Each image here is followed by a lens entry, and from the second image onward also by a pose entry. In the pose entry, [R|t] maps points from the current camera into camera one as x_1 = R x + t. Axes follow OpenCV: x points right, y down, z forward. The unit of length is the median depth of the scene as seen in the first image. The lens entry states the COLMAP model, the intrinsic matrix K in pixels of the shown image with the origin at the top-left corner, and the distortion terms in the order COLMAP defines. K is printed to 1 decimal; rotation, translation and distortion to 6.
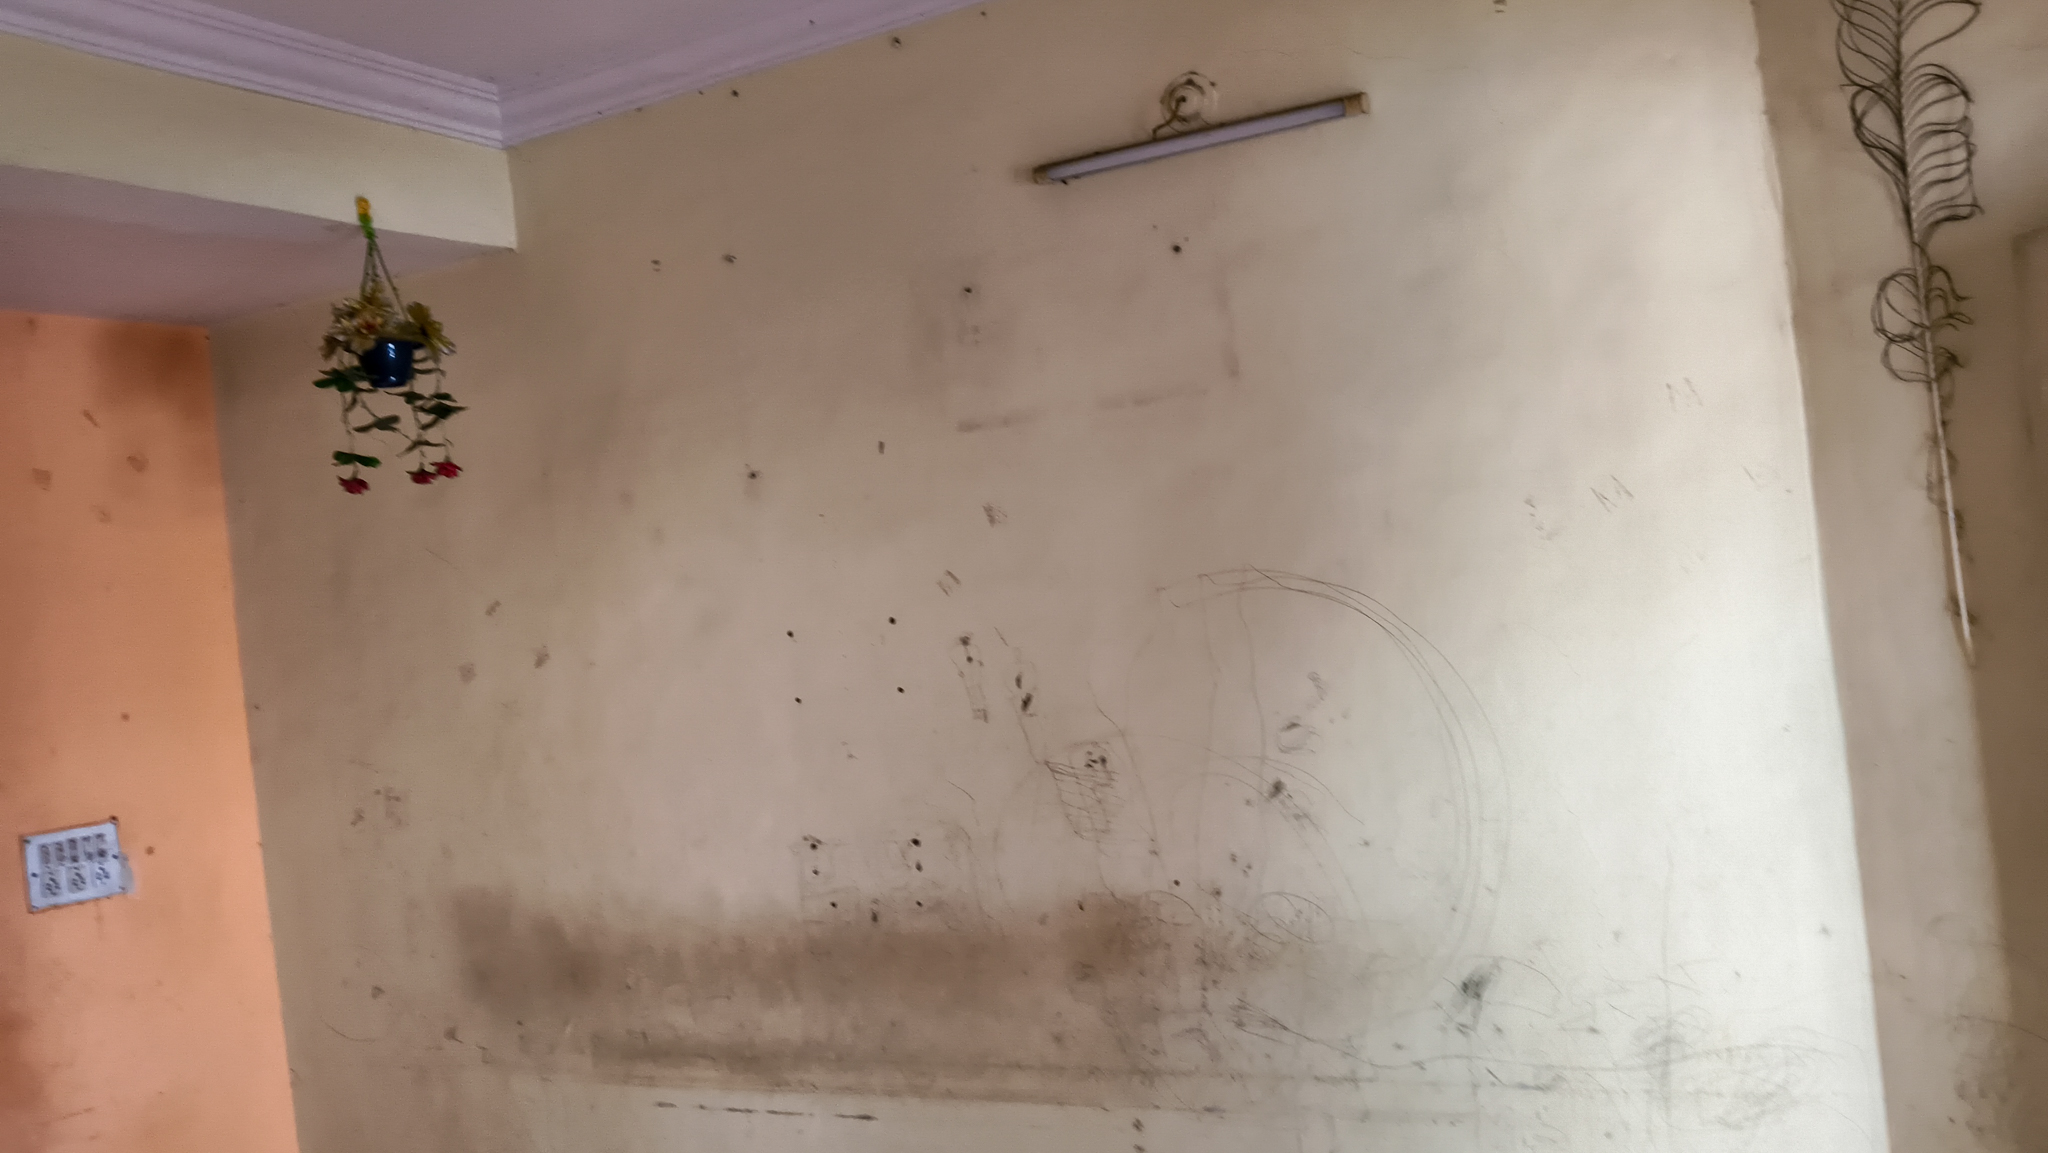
lens RADIAL K [[1595.4, 0, 1024.0], [0, 1595.4, 576.5], [0, 0, 1]] dist [0.108283, -0.222432]
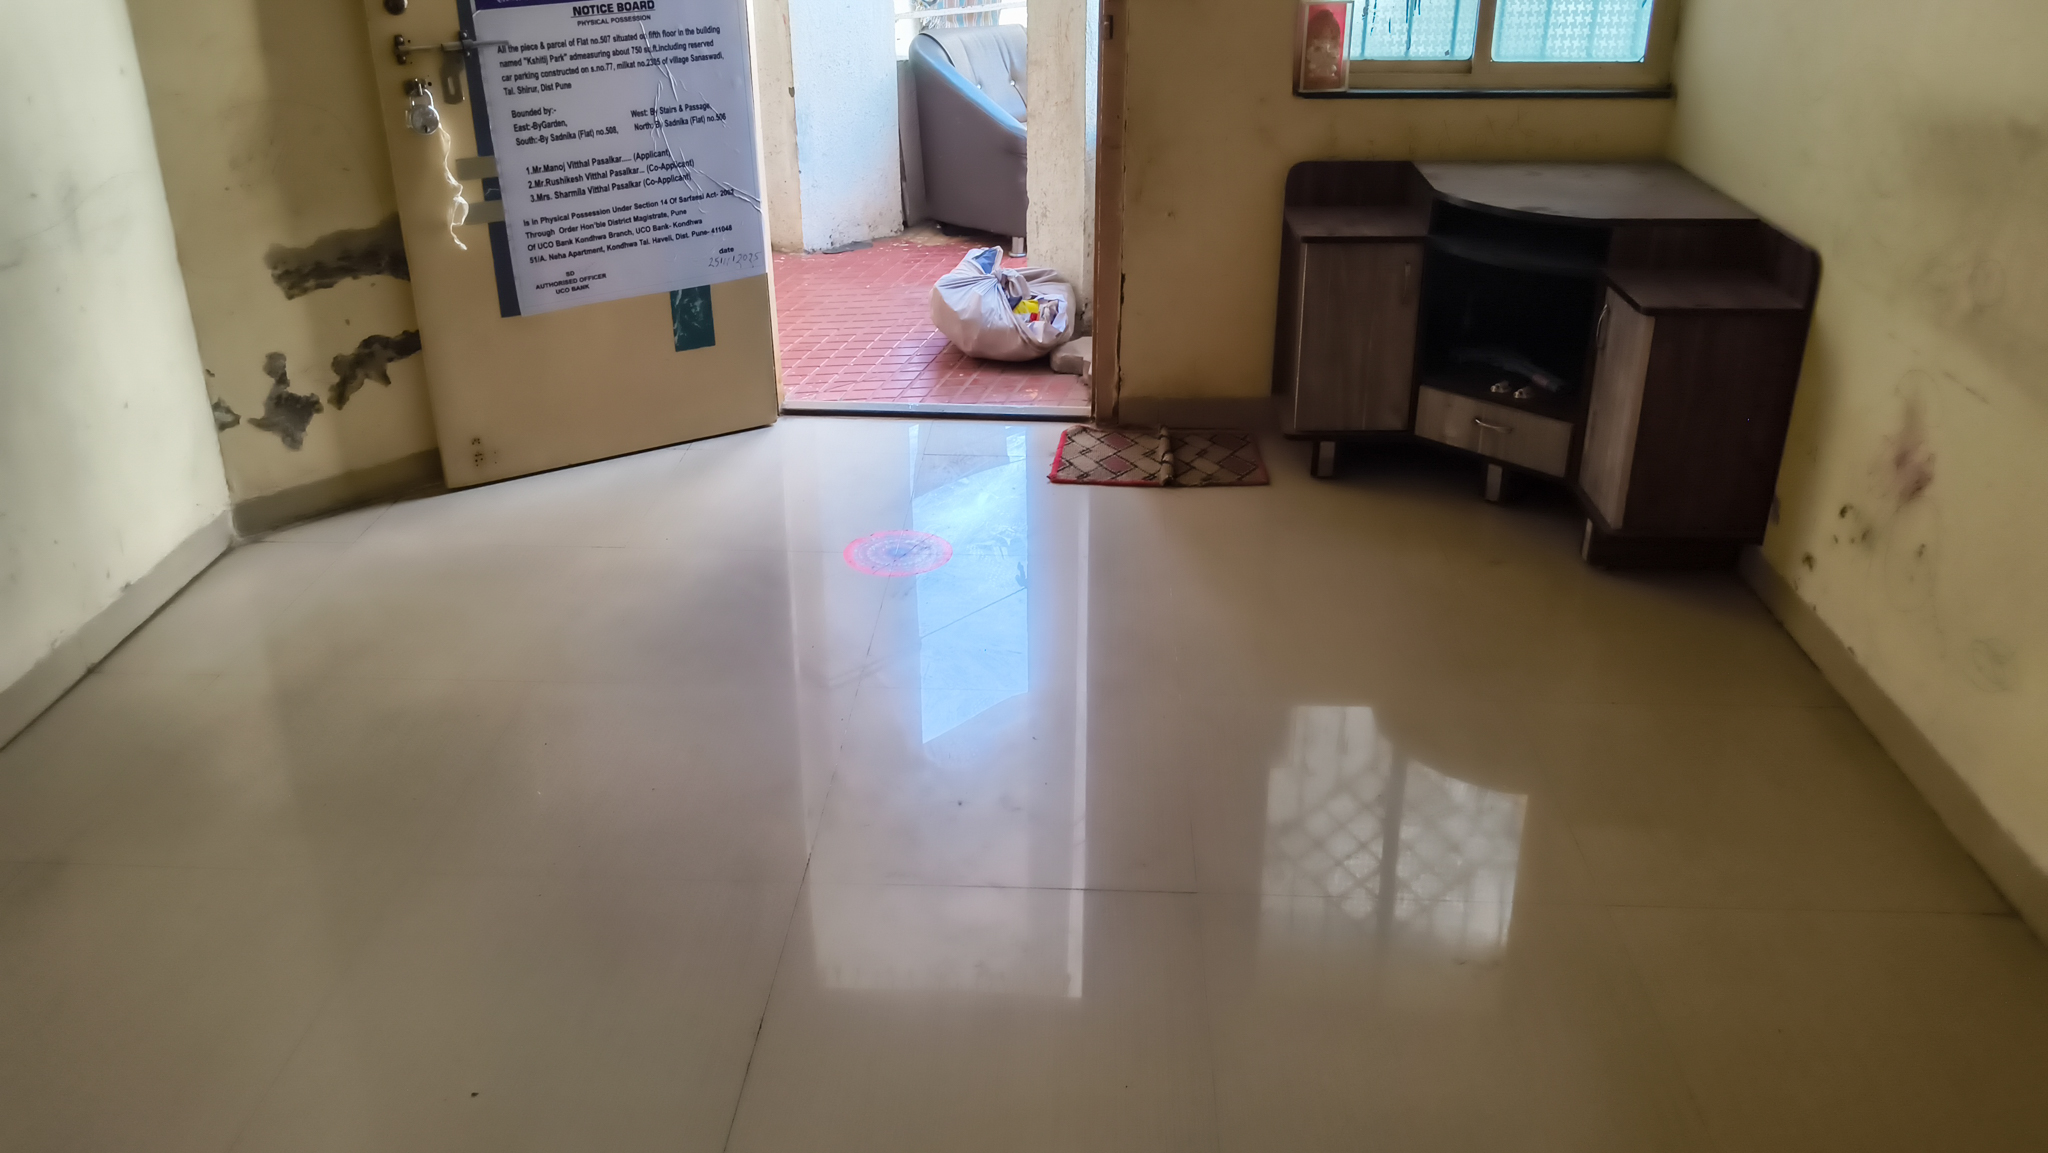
lens RADIAL K [[1593.0, 0, 1024.4], [0, 1593.0, 569.7], [0, 0, 1]] dist [0.124617, -0.258263]
pose [[-0.427140, -0.270613, 0.862740, -0.995382], [0.049896, 0.945654, 0.321324, 0.220994], [-0.902808, 0.180298, -0.390424, 0.930114]]
